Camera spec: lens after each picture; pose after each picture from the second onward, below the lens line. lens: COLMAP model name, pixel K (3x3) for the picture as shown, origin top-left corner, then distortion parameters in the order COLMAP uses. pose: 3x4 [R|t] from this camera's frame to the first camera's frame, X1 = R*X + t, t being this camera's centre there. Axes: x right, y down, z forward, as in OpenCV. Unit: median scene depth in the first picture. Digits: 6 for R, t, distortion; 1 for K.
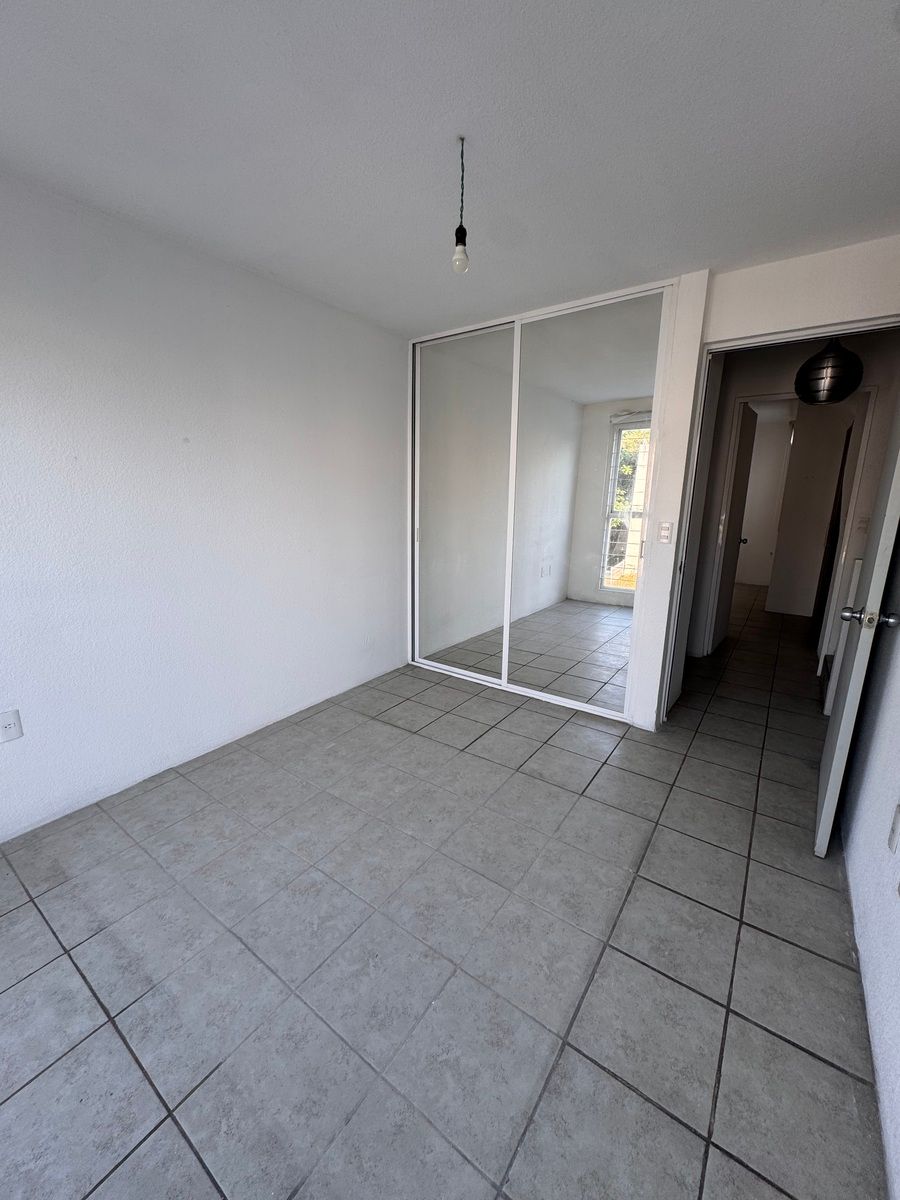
lens RADIAL K [[478.9, 0, 449.4], [0, 478.9, 599.8], [0, 0, 1]] dist [0.002604, -0.000287]
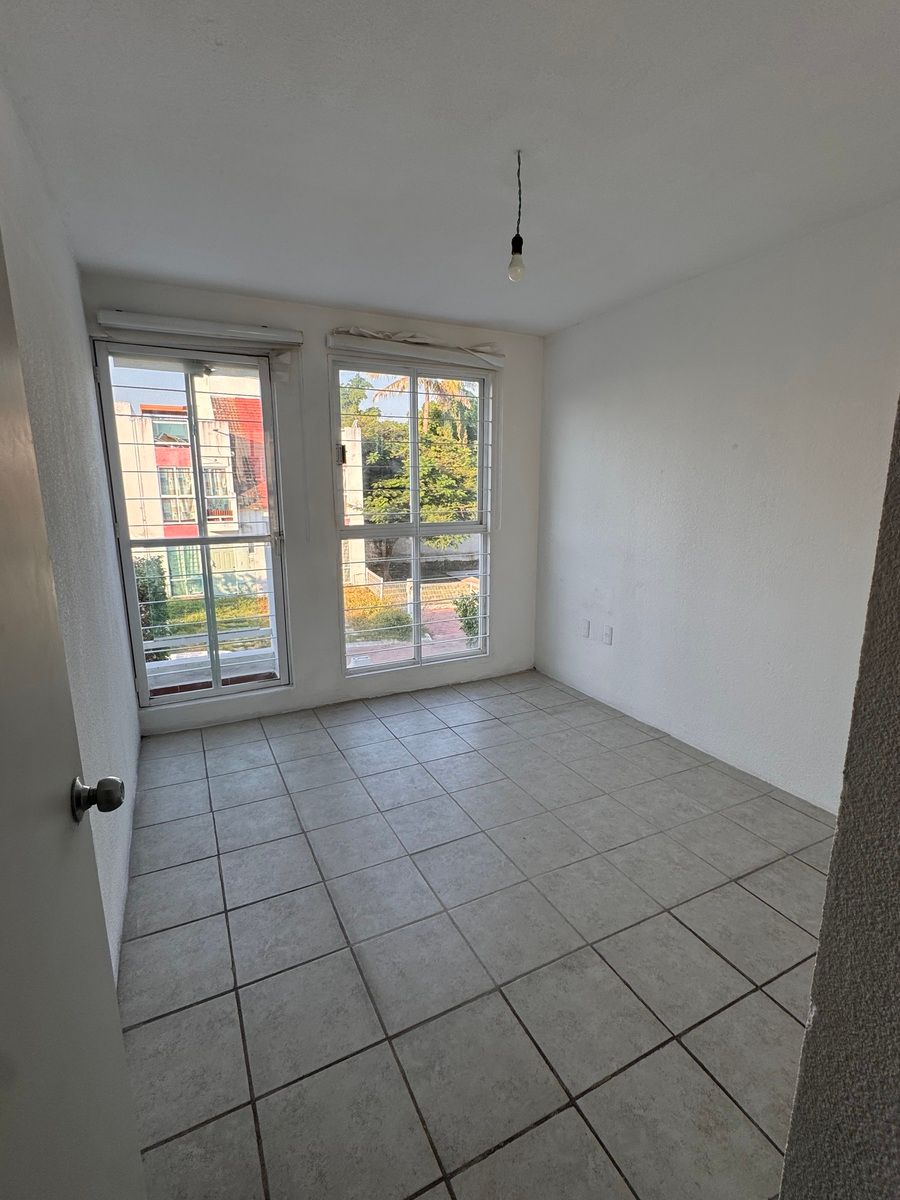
lens RADIAL K [[563.0, 0, 452.2], [0, 563.0, 601.8], [0, 0, 1]] dist [0.001704, 0.000403]
pose [[-0.467595, 0.168760, -0.867684, 0.982074], [-0.198618, 0.936446, 0.289170, -0.293968], [0.861340, 0.307552, -0.404359, 1.264974]]
